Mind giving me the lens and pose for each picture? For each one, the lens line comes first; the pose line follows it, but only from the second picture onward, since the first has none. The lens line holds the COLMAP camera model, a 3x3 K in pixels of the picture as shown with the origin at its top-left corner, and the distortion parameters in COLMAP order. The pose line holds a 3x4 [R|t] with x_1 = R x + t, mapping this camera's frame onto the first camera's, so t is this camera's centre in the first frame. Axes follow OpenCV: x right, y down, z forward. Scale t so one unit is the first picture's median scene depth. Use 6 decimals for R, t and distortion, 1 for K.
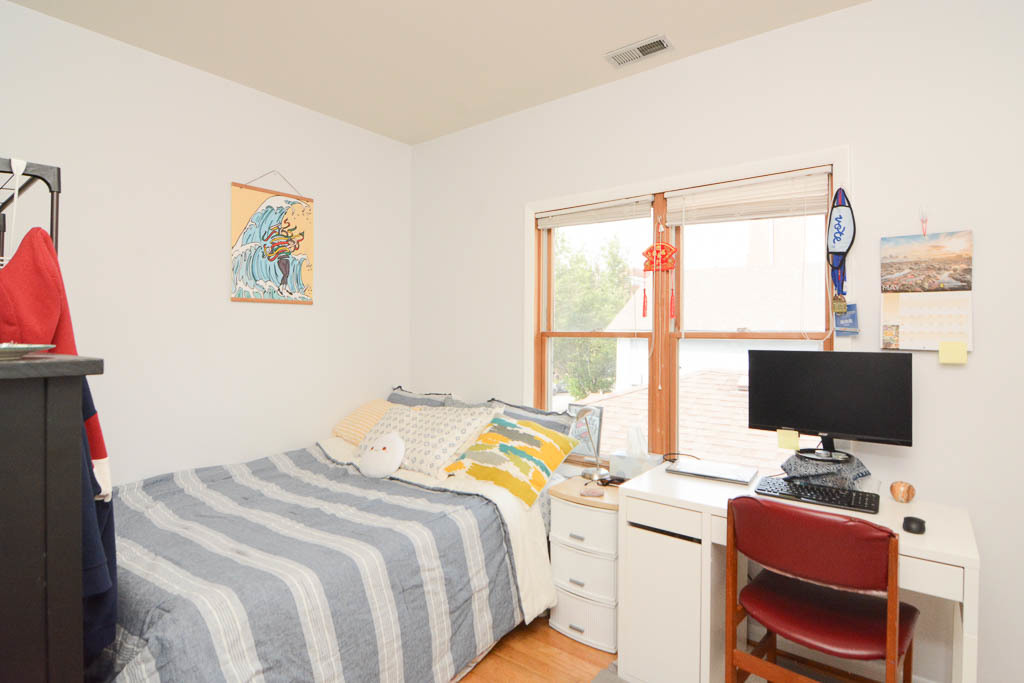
lens RADIAL K [[506.7, 0, 513.8], [0, 506.7, 340.5], [0, 0, 1]] dist [-0.002940, -0.001080]
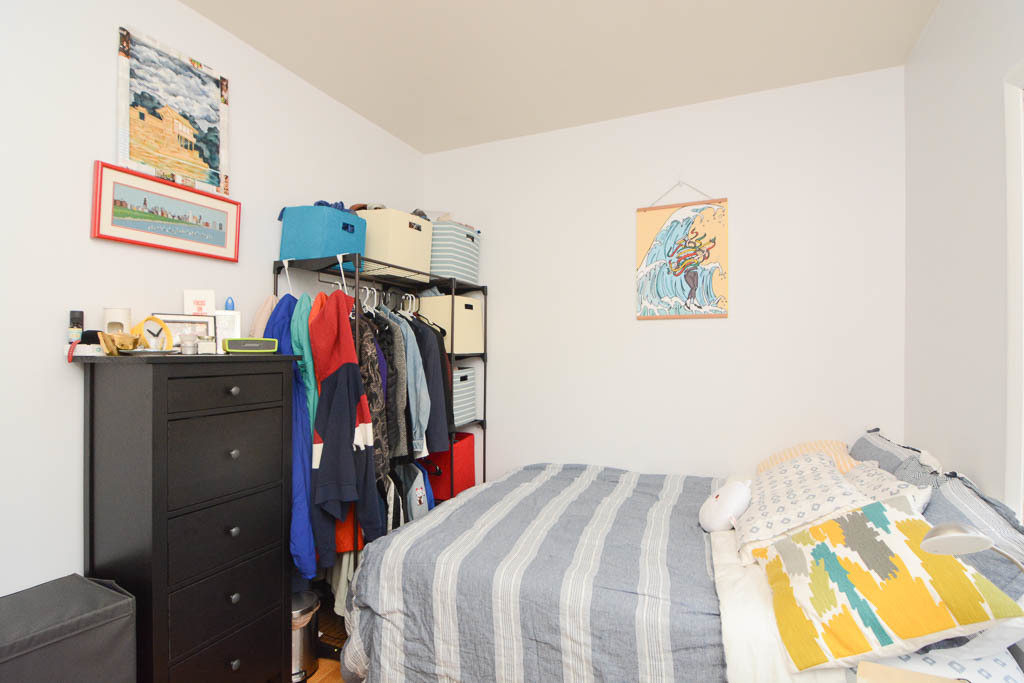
lens RADIAL K [[506.7, 0, 512.1], [0, 506.7, 347.3], [0, 0, 1]] dist [-0.002940, -0.001080]
pose [[0.234997, -0.007338, -0.971968, 0.393829], [-0.018708, 0.999752, -0.012071, -0.001715], [0.971816, 0.021021, 0.234801, 0.463480]]
